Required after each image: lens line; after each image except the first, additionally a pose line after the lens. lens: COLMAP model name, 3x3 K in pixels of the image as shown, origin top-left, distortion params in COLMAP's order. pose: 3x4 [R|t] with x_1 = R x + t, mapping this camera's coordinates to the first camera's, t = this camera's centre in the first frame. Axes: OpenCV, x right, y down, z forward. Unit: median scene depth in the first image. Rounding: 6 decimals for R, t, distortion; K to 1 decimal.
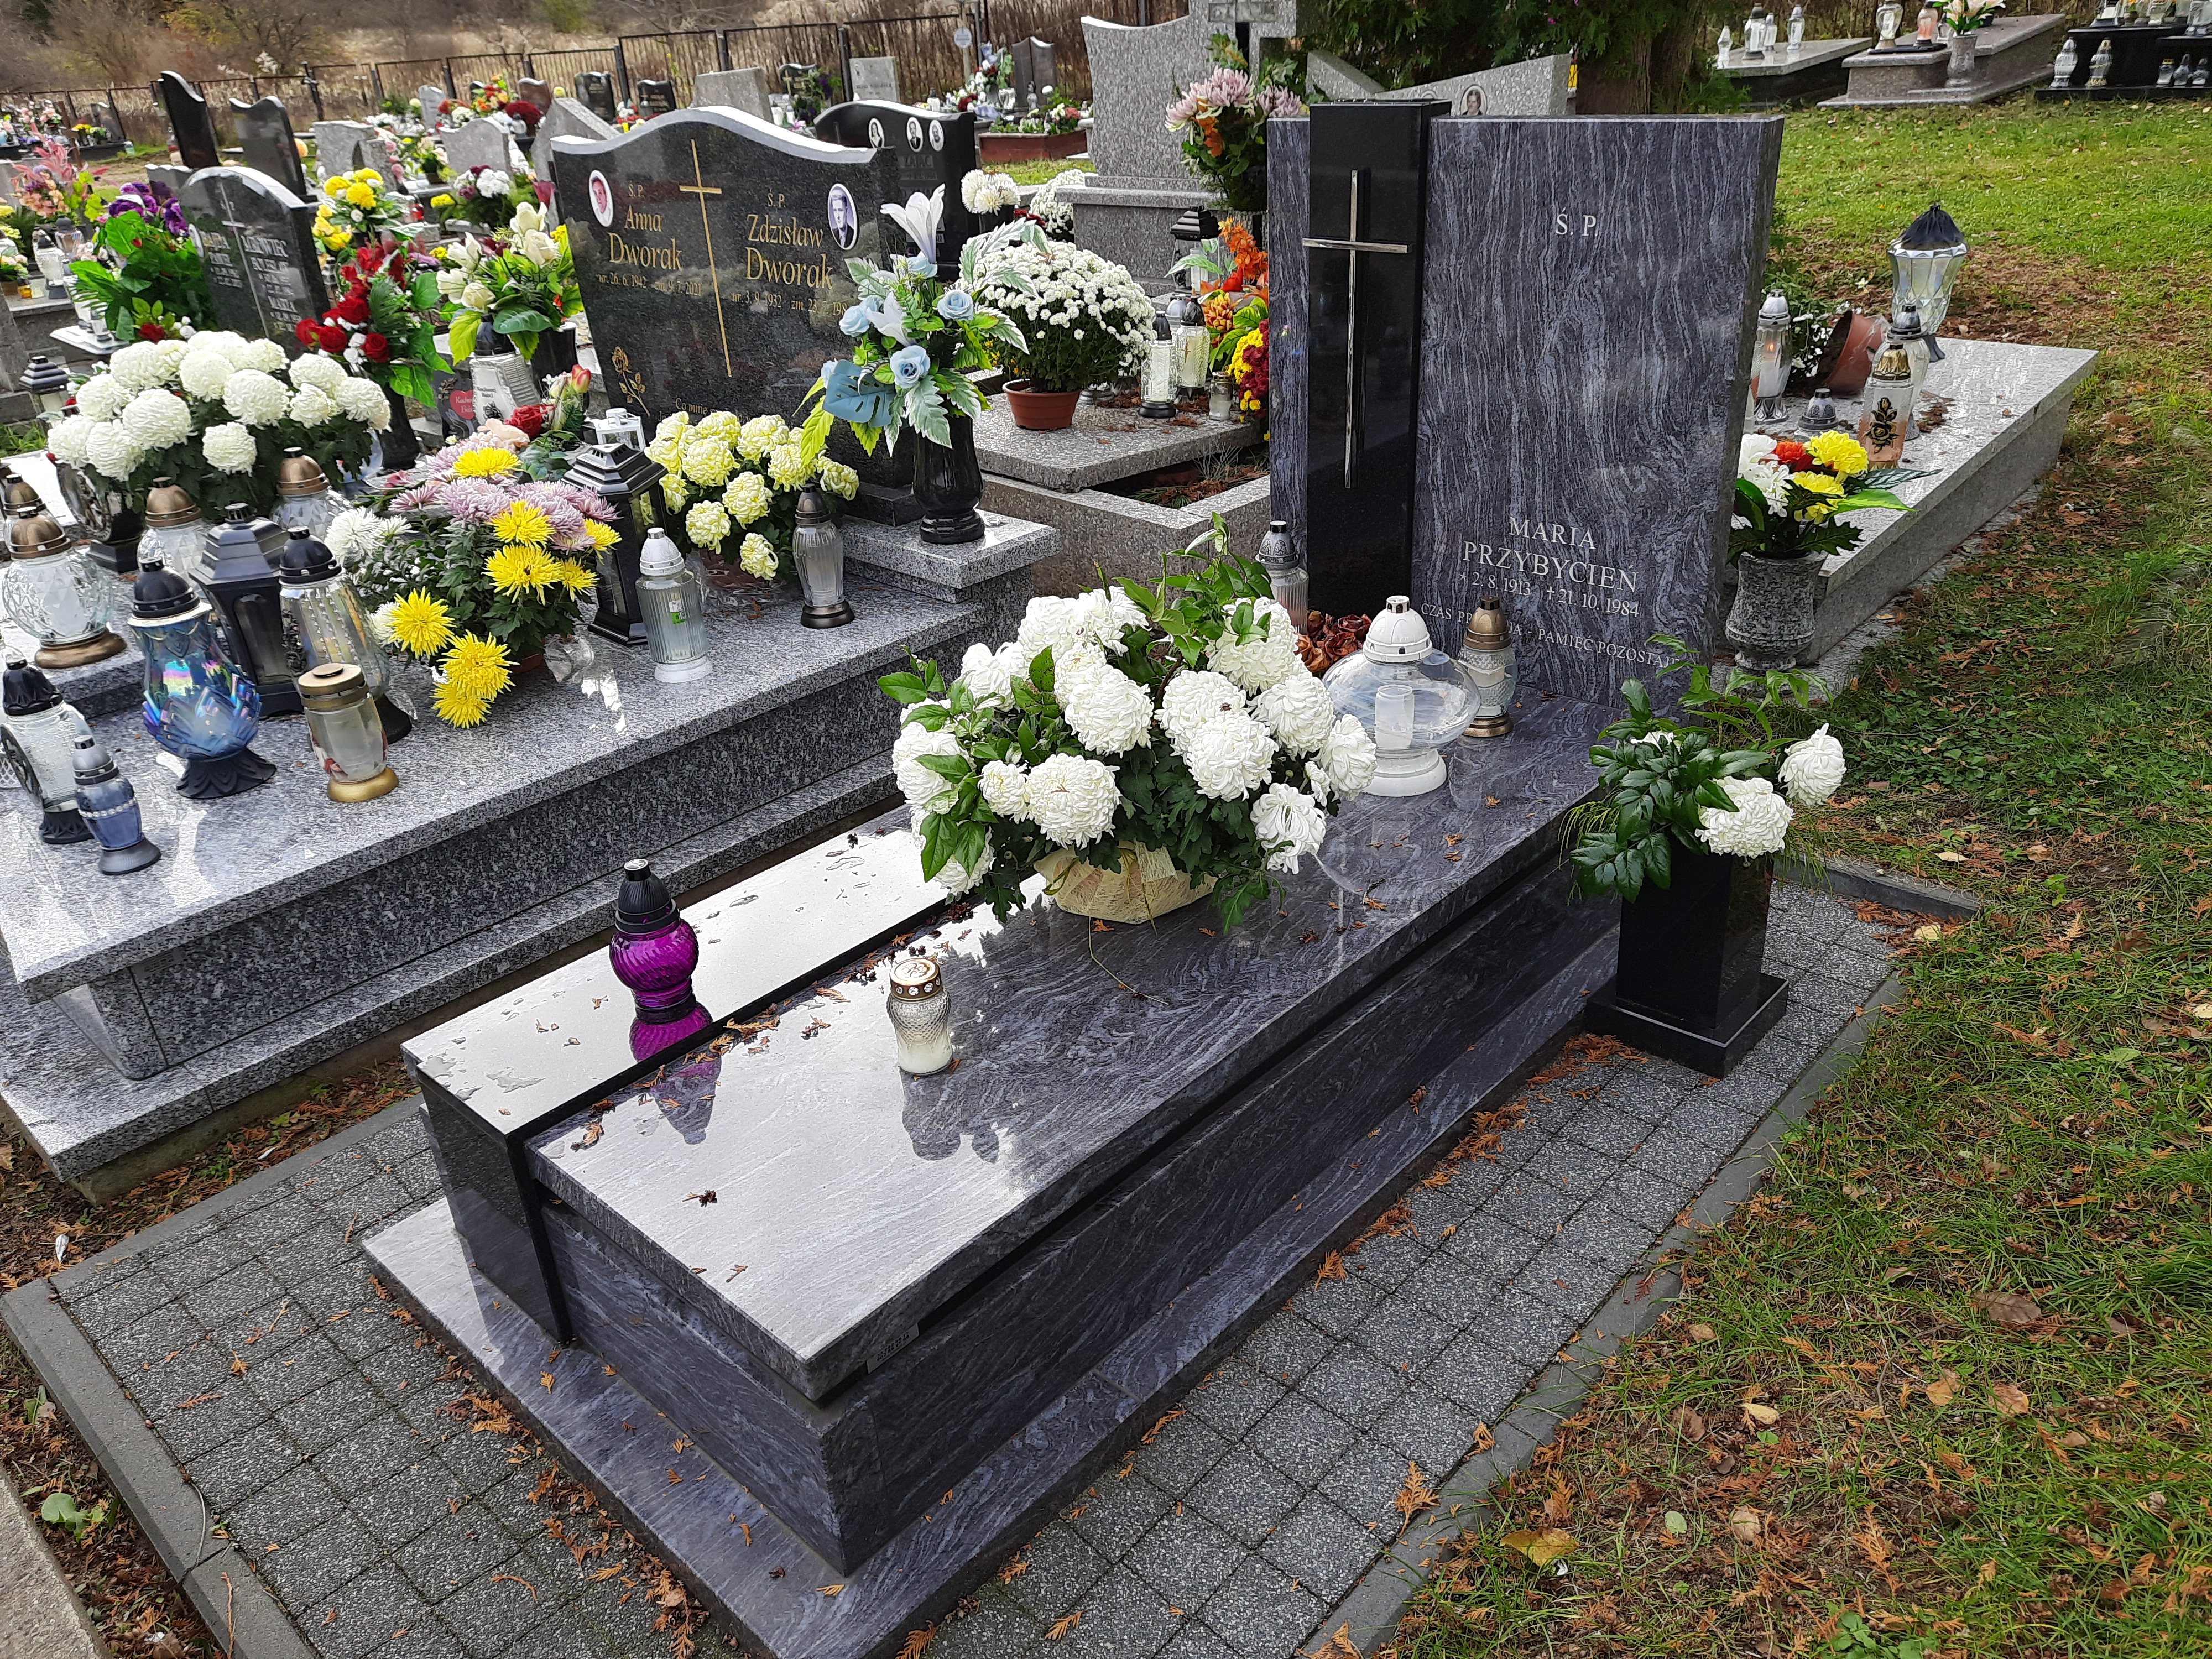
lens RADIAL K [[1592.6, 0, 1099.6], [0, 1592.6, 833.0], [0, 0, 1]] dist [0.034096, -0.011231]
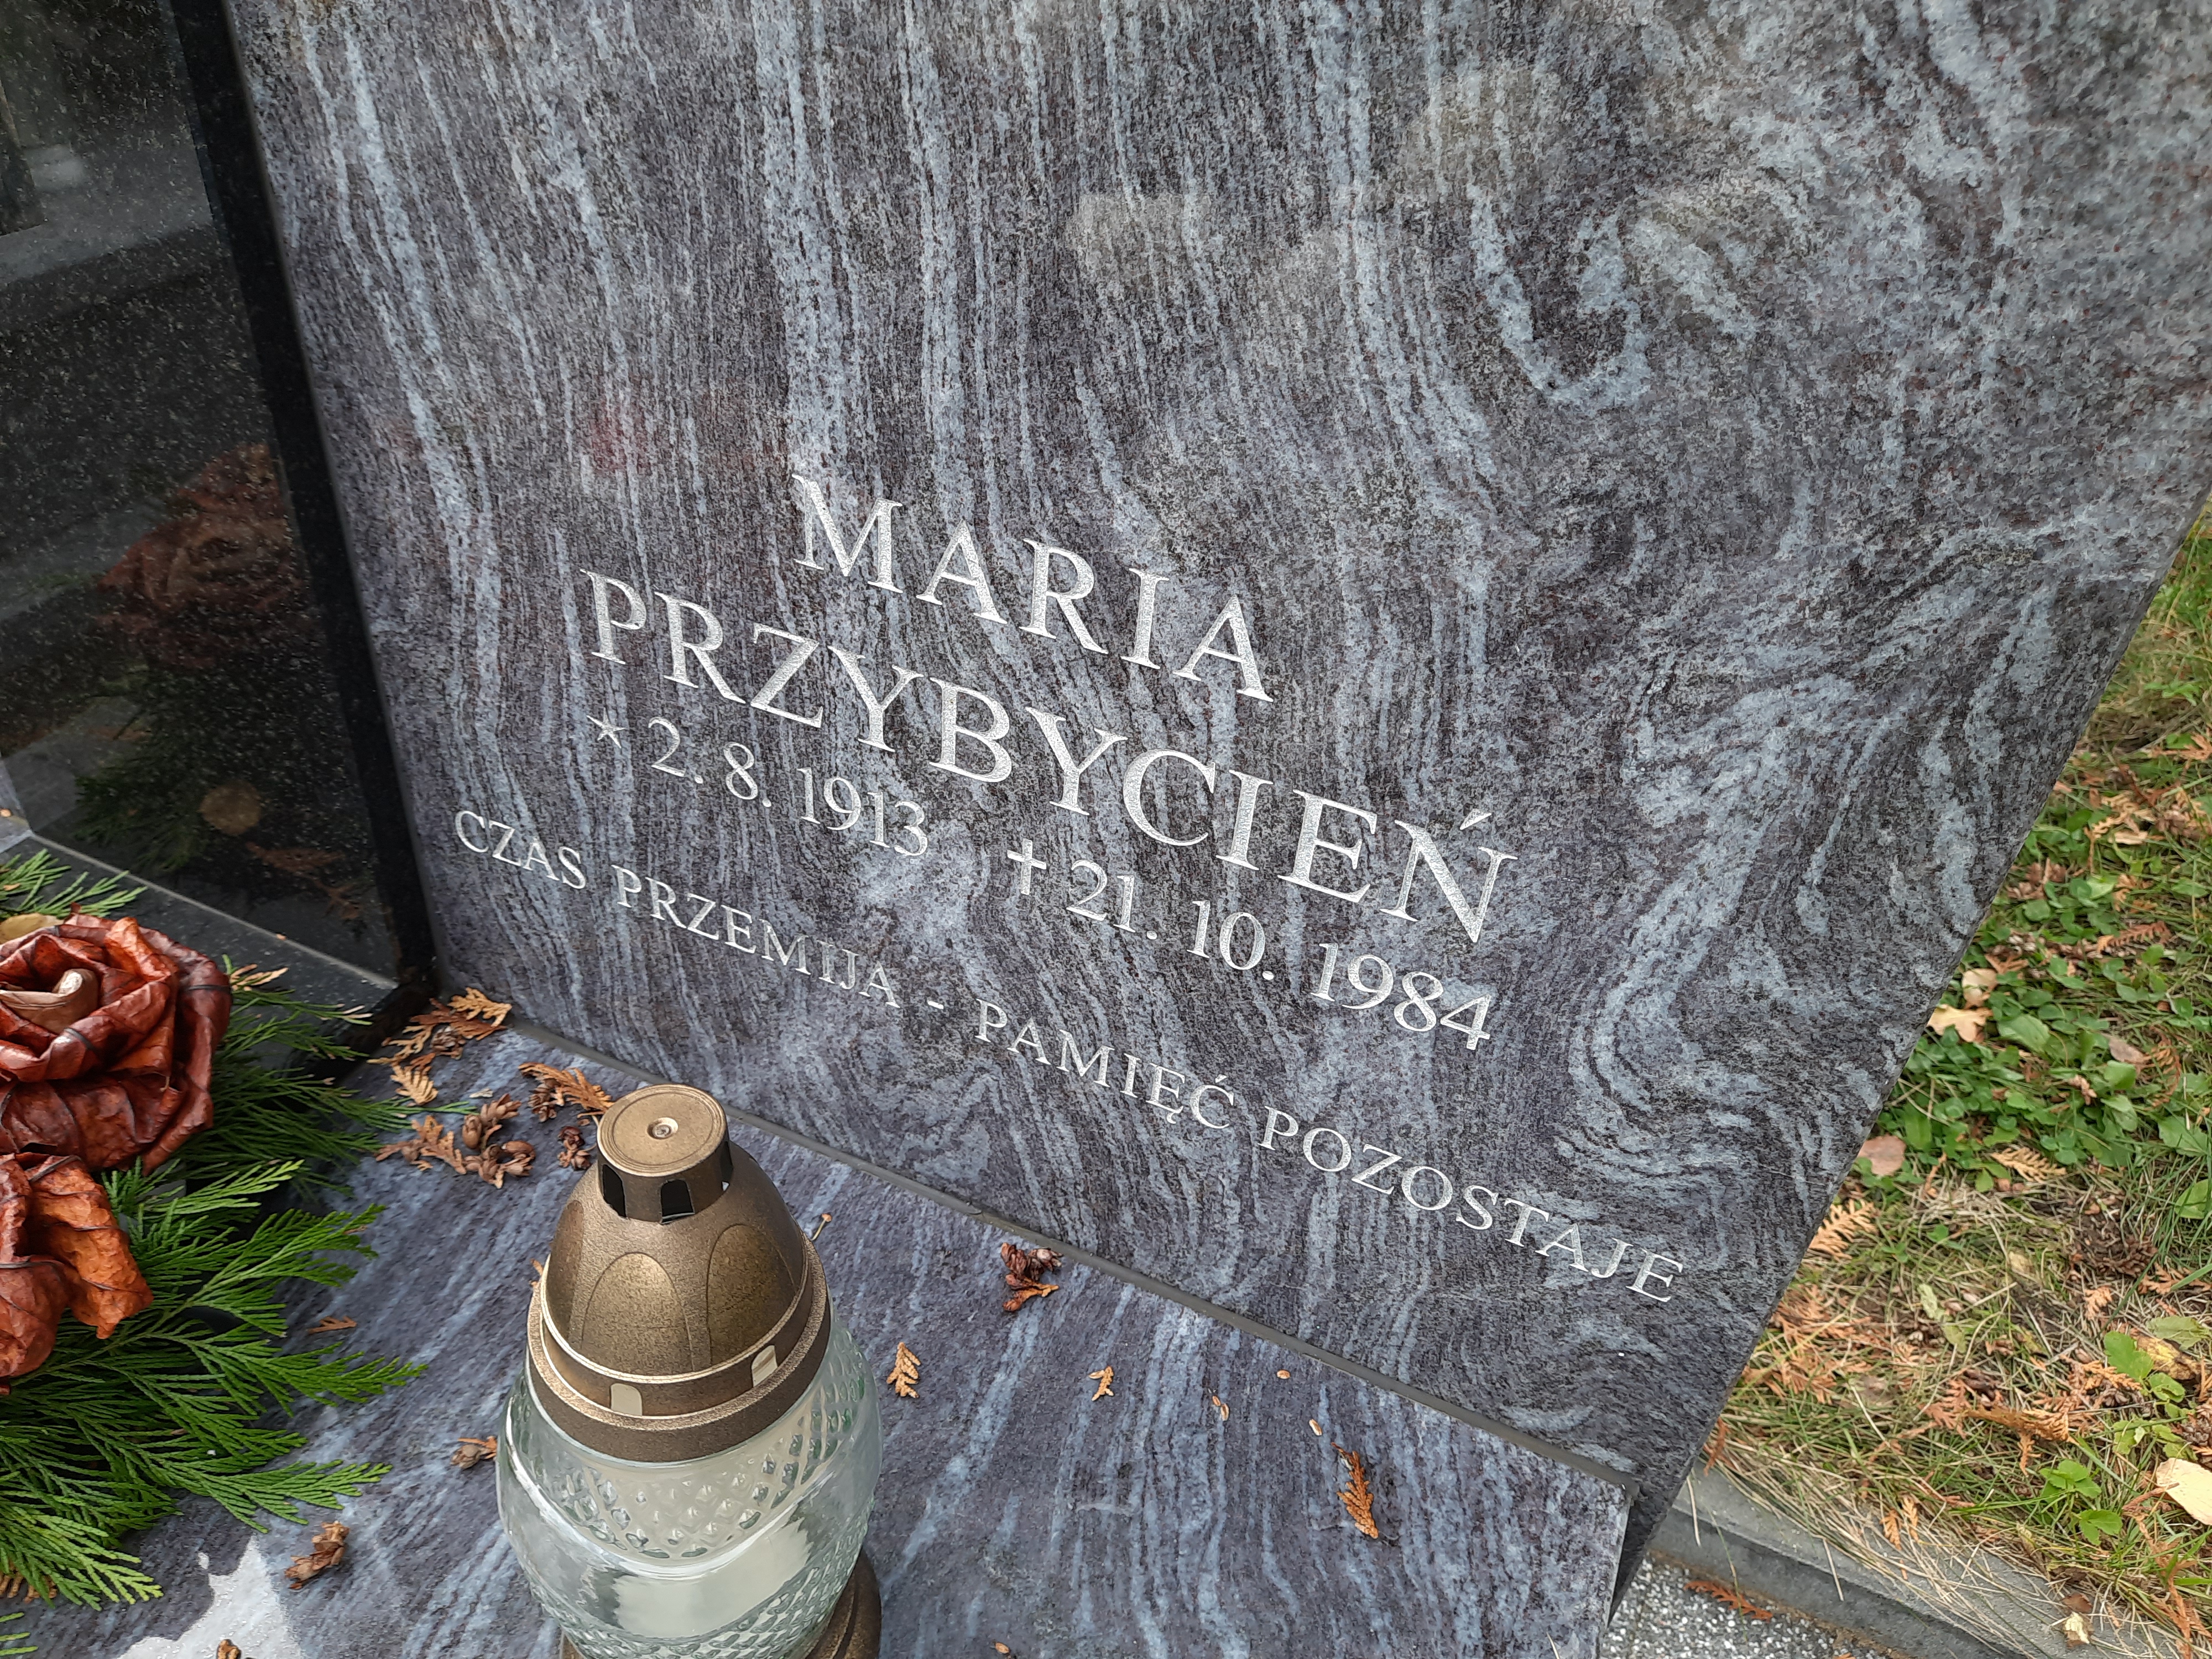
lens RADIAL K [[1592.6, 0, 1113.5], [0, 1592.6, 834.9], [0, 0, 1]] dist [0.034096, -0.011231]
pose [[0.932618, -0.094122, 0.348374, 0.225611], [0.034871, 0.984374, 0.172603, -0.188993], [-0.359177, -0.148824, 0.921327, 0.821440]]
